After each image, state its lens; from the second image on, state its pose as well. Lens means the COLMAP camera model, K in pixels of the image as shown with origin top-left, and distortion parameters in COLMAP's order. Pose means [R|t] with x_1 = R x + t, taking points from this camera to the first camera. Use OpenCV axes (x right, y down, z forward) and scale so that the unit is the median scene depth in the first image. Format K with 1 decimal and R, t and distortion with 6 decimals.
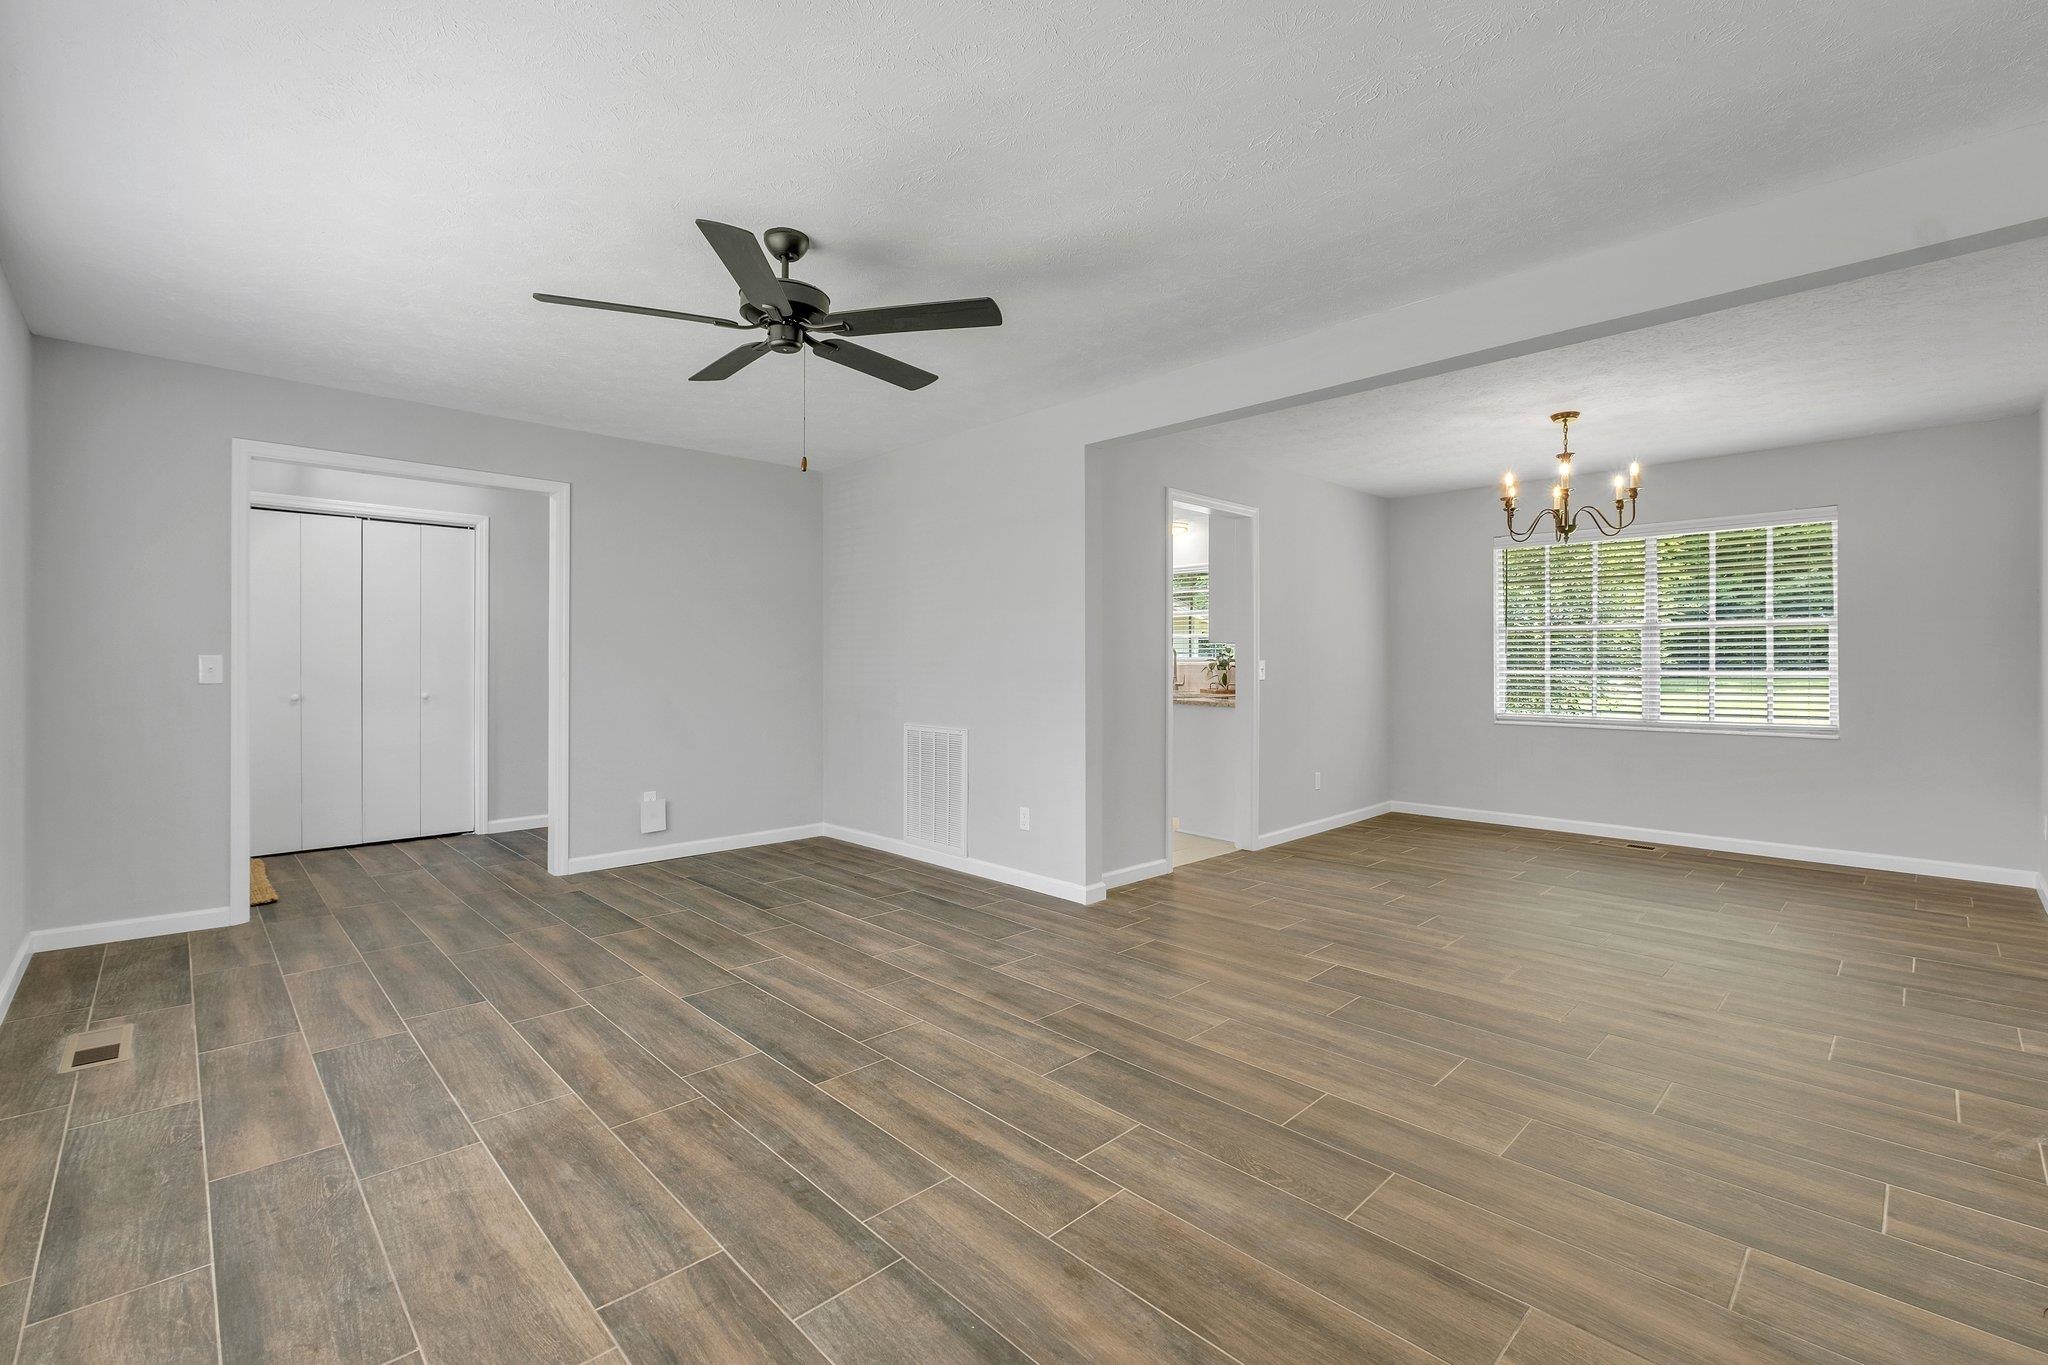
lens RADIAL K [[907.3, 0, 1012.4], [0, 907.3, 675.5], [0, 0, 1]] dist [-0.002471, -0.001178]
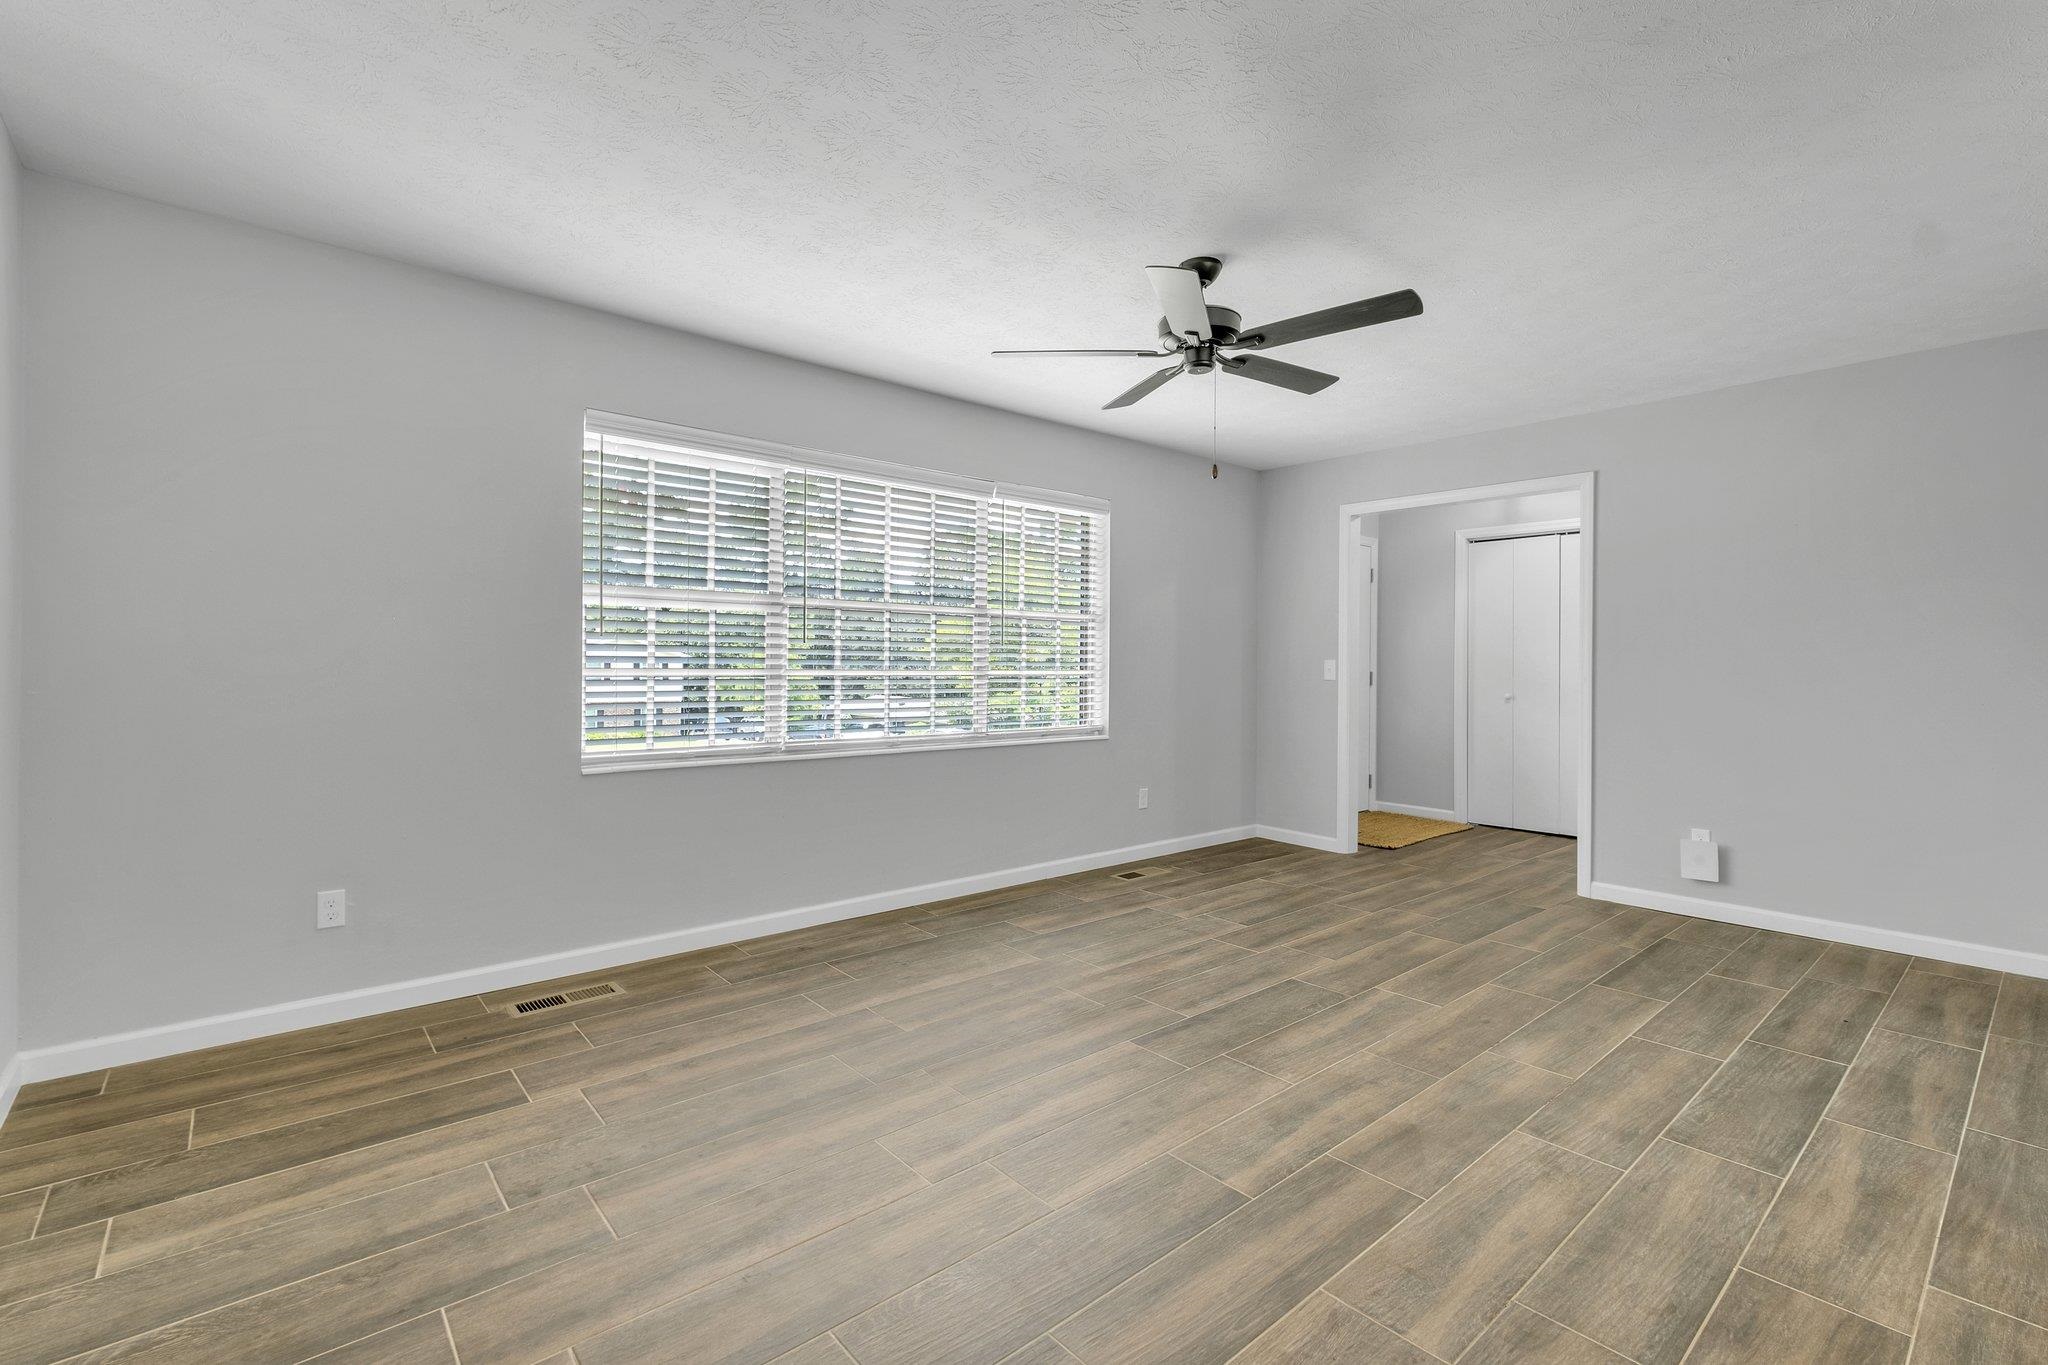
lens RADIAL K [[907.3, 0, 1012.2], [0, 907.3, 669.9], [0, 0, 1]] dist [-0.002471, -0.001178]
pose [[-0.075005, 0.002144, -0.997181, 0.684033], [-0.023841, 0.999708, 0.003943, -0.000729], [0.996898, 0.024069, -0.074932, 0.714744]]
